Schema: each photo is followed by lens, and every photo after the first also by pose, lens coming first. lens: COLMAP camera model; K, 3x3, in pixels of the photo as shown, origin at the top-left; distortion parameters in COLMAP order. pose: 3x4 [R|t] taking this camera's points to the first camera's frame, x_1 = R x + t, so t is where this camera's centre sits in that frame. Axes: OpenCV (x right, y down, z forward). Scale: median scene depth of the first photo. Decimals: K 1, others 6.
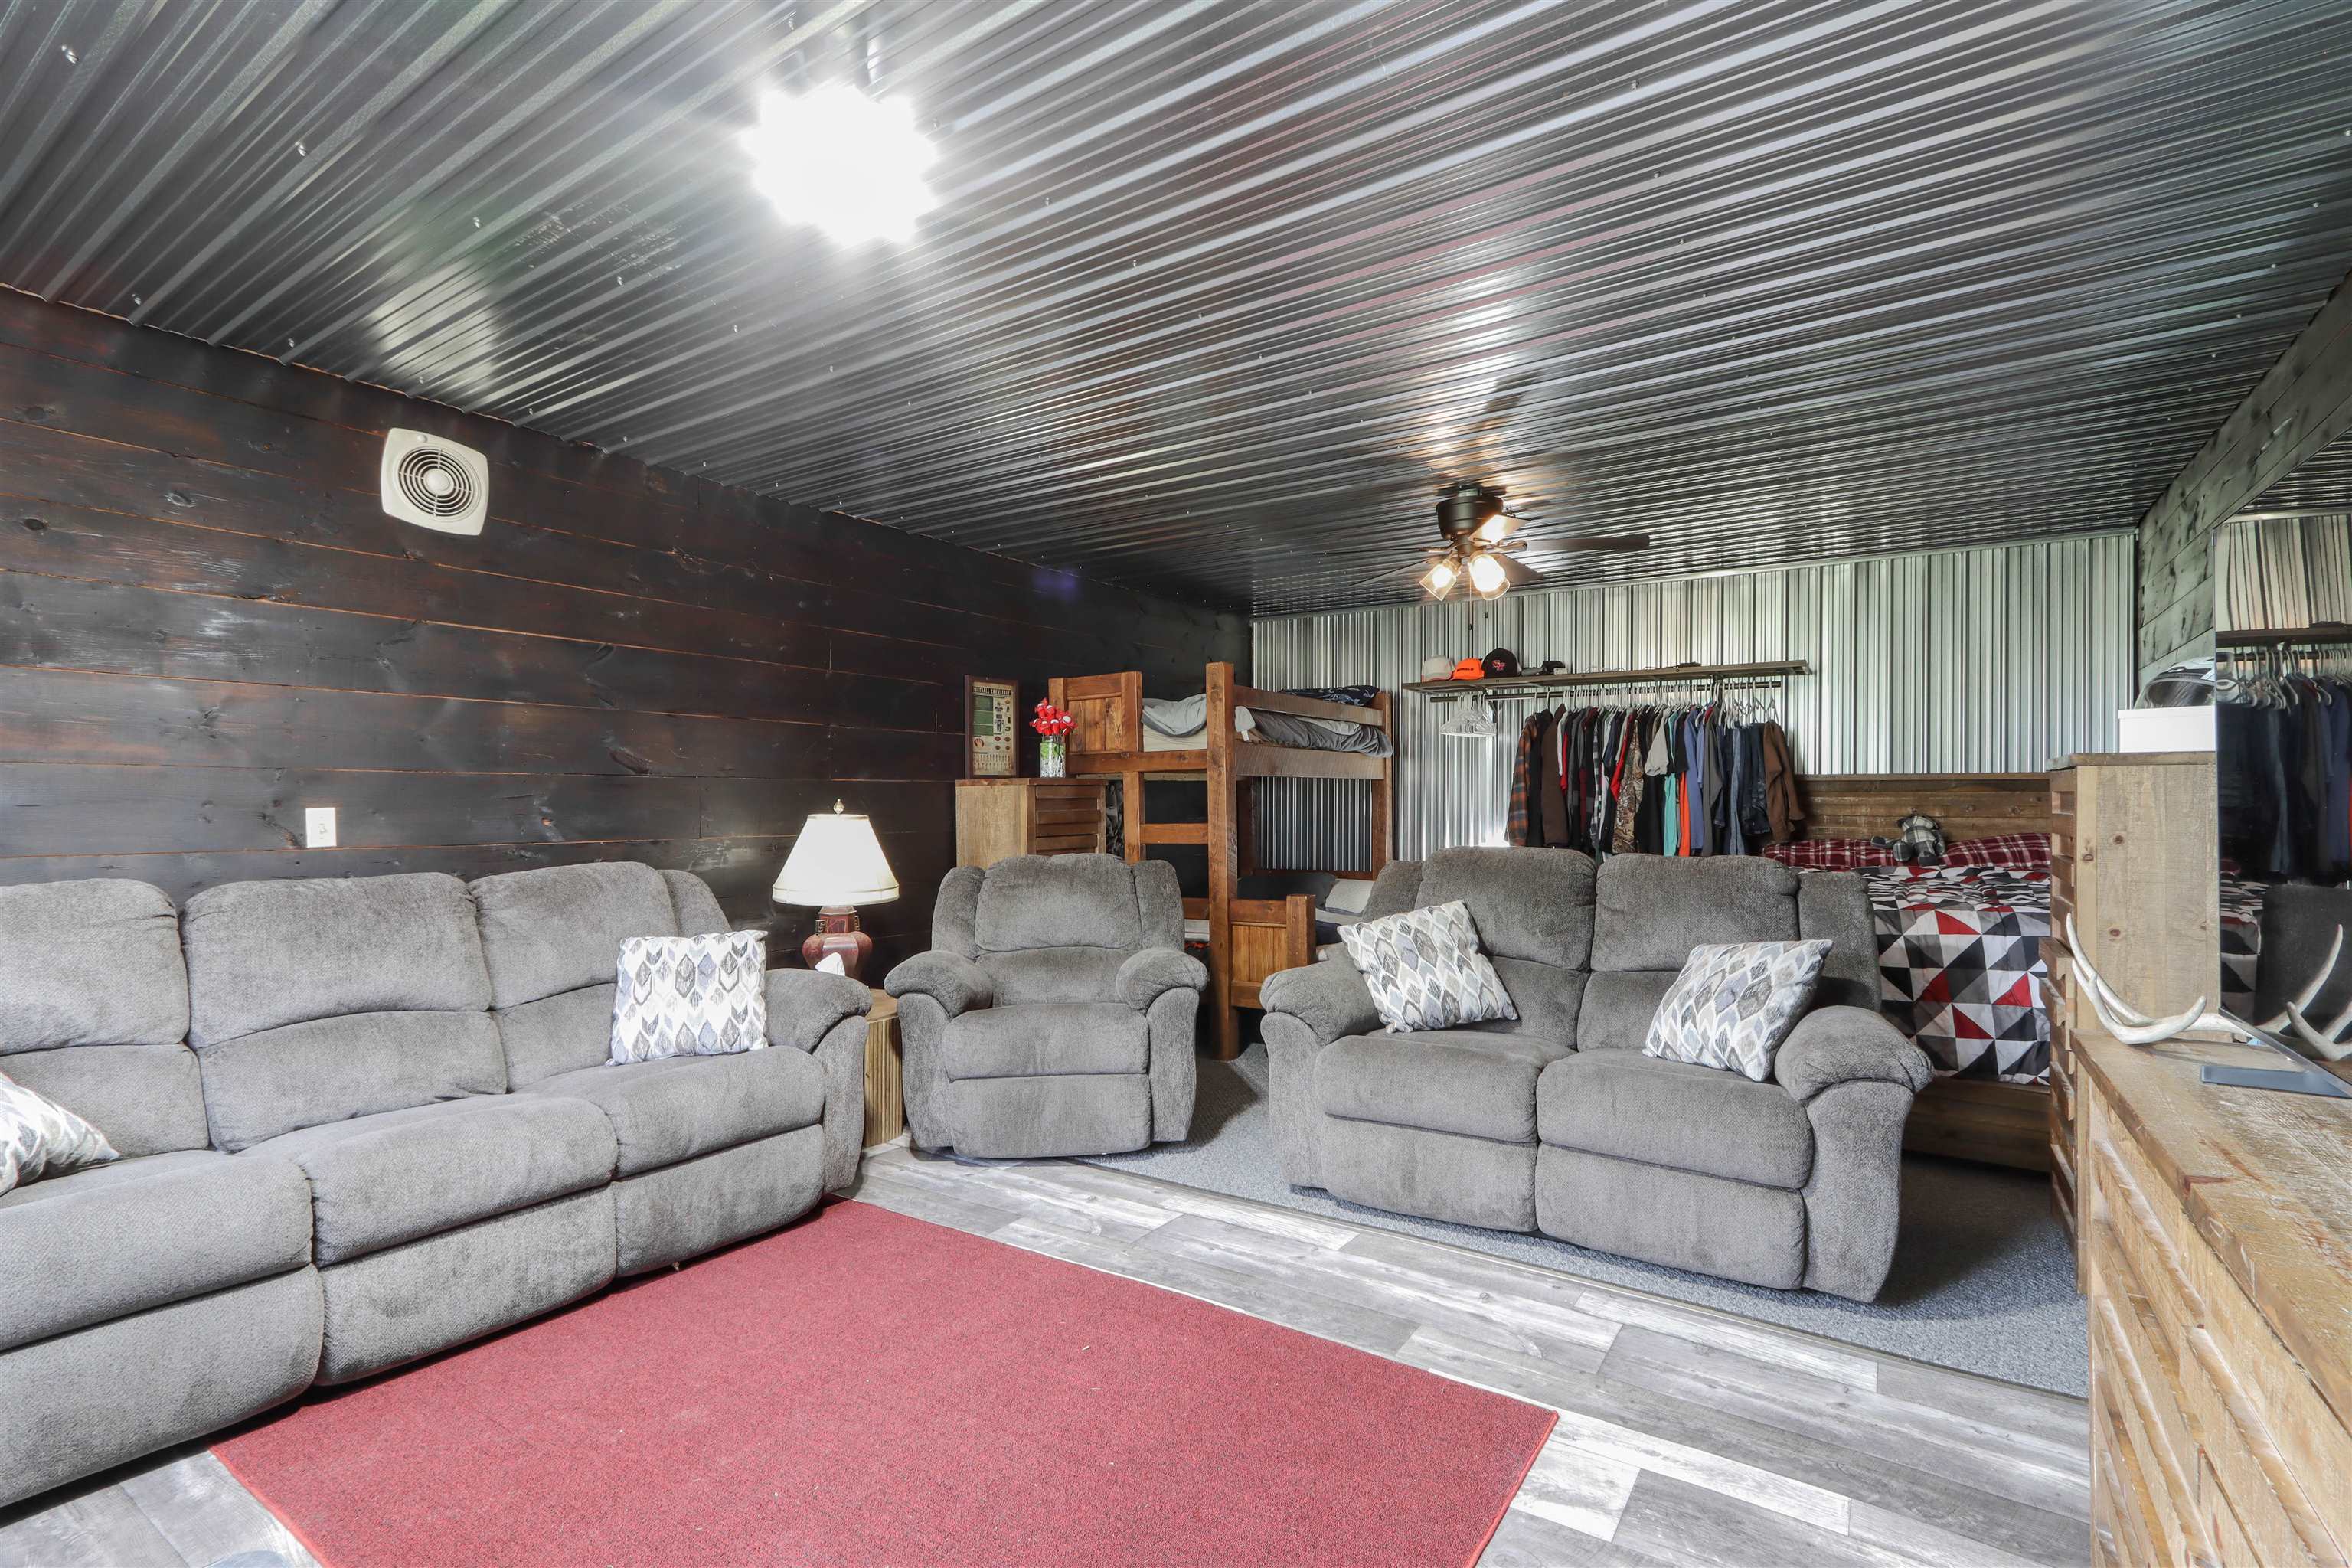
lens RADIAL K [[1078.7, 0, 1179.4], [0, 1078.7, 799.7], [0, 0, 1]] dist [0.000515, 0.003425]
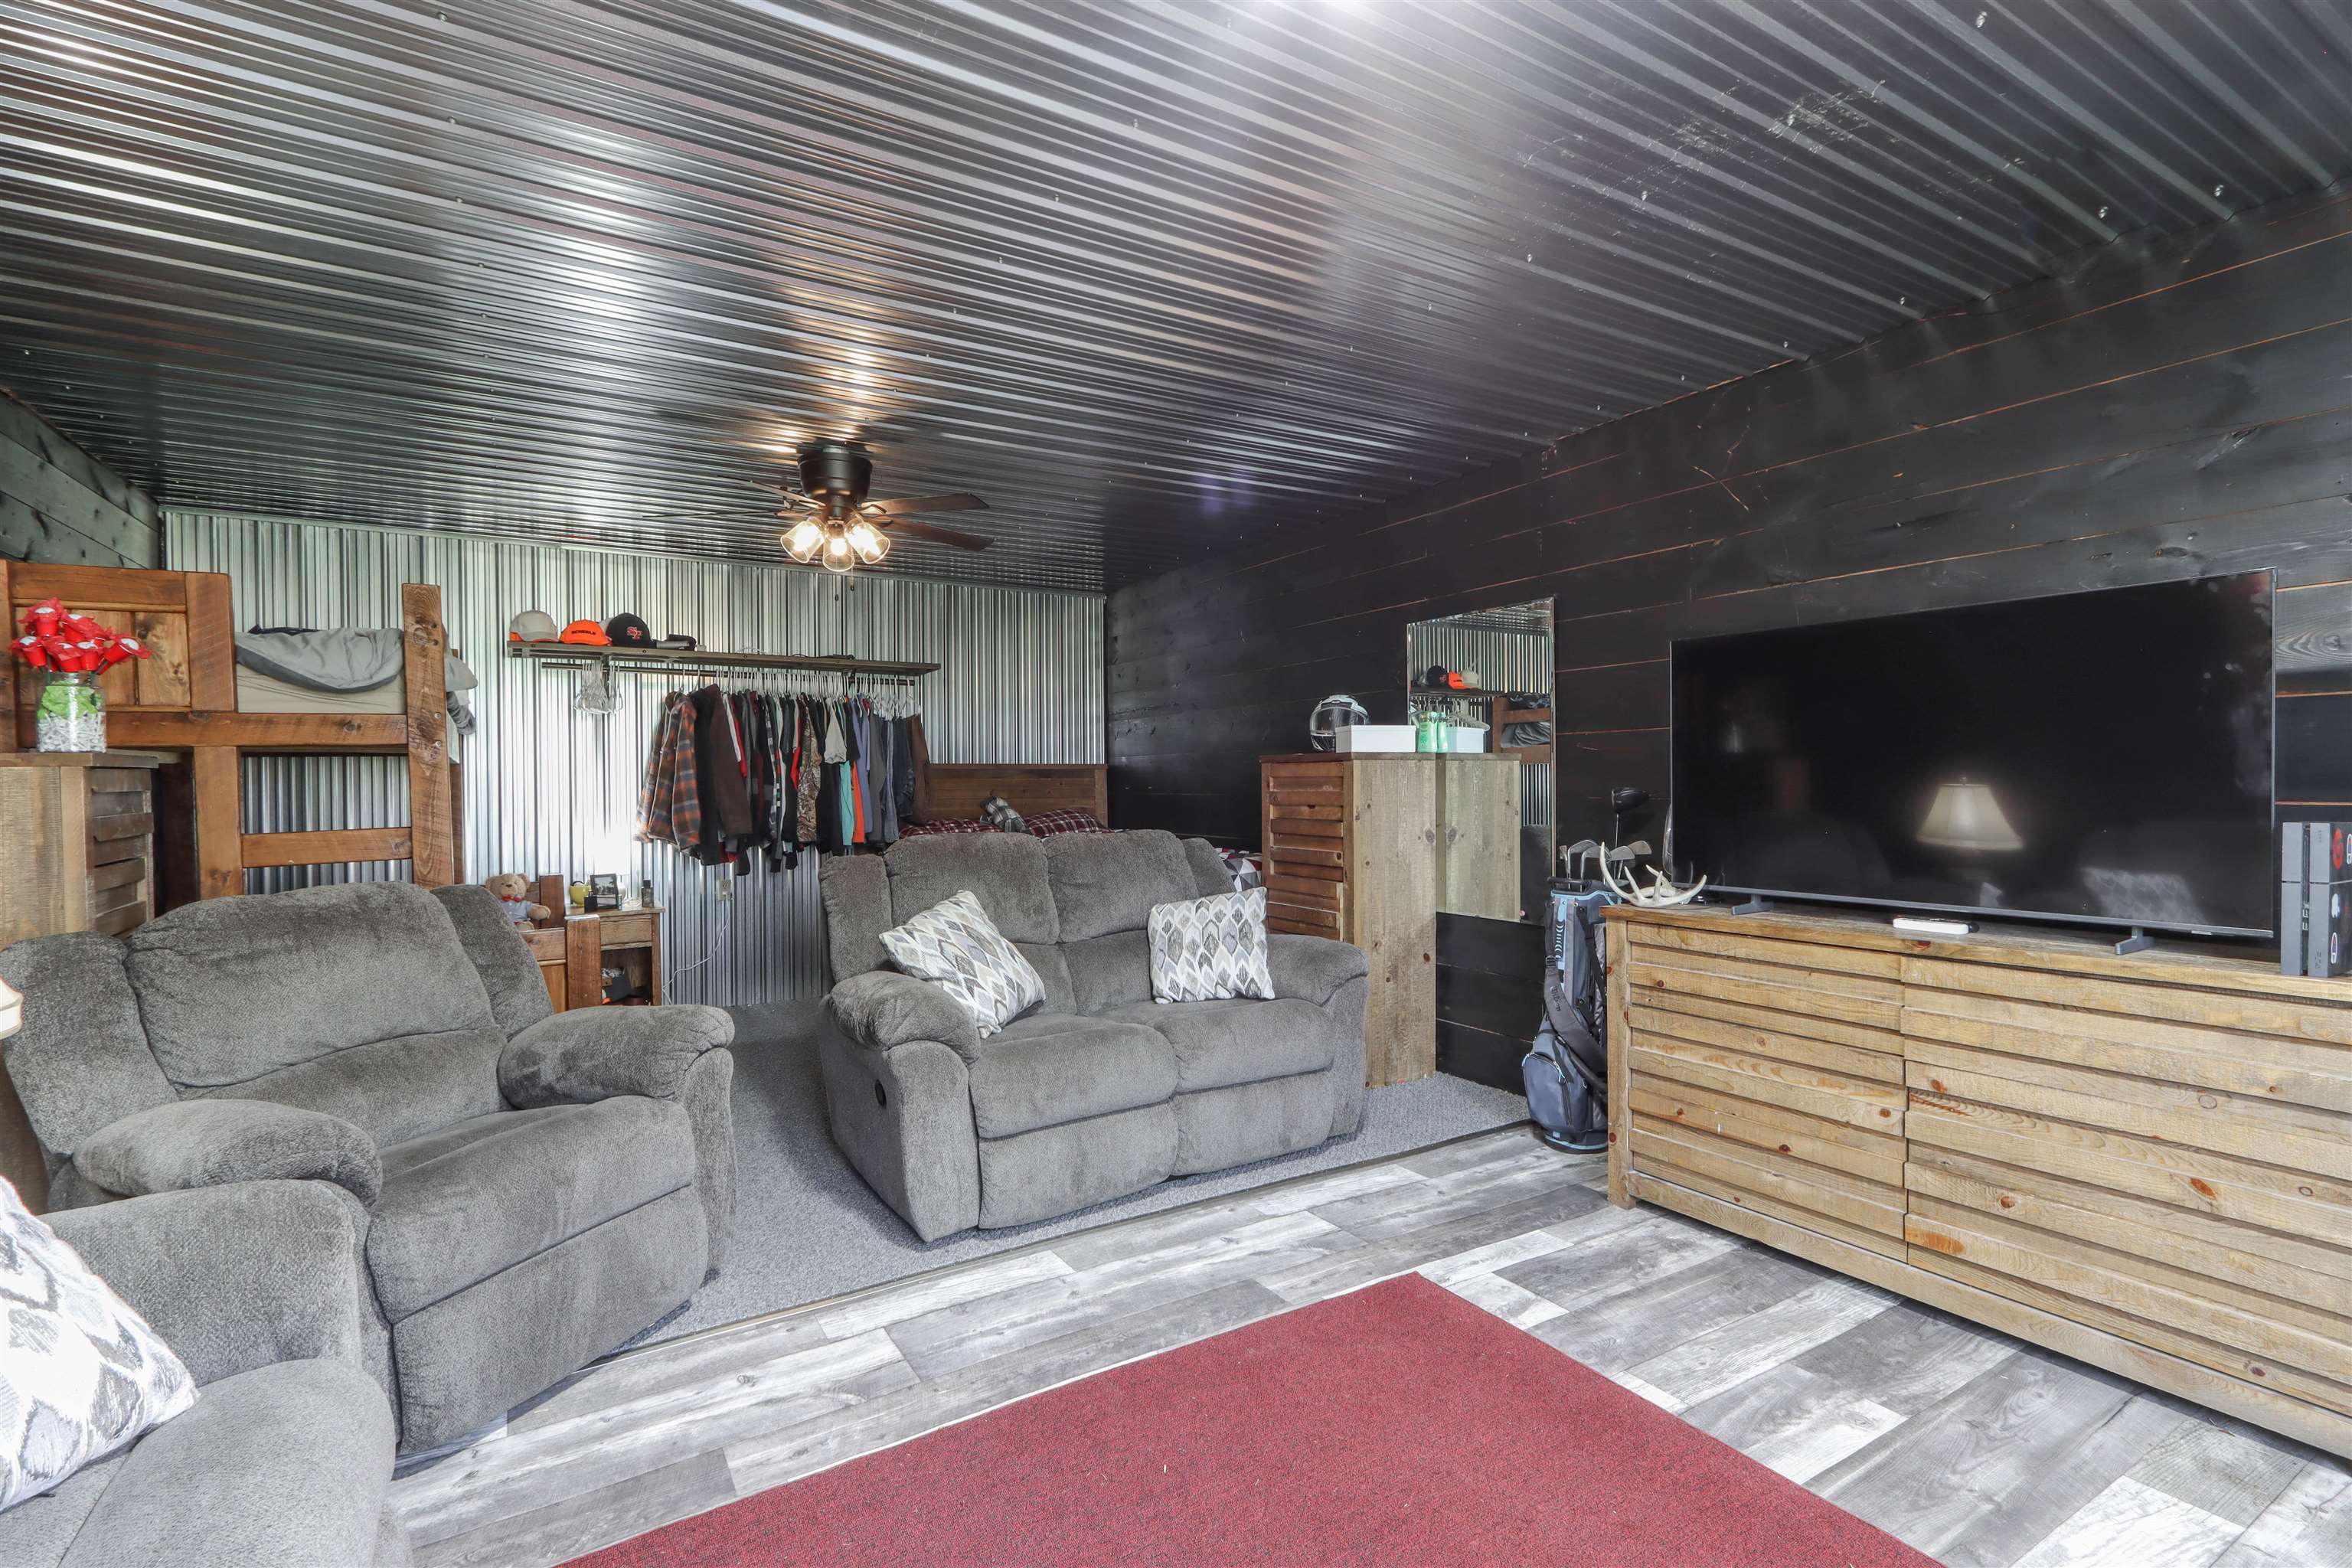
lens RADIAL K [[1078.7, 0, 1180.5], [0, 1078.7, 776.3], [0, 0, 1]] dist [0.000515, 0.003425]
pose [[0.418463, 0.001071, 0.908233, -0.599467], [0.010158, 0.999931, -0.005859, -0.000849], [-0.908177, 0.011677, 0.418424, 0.480643]]
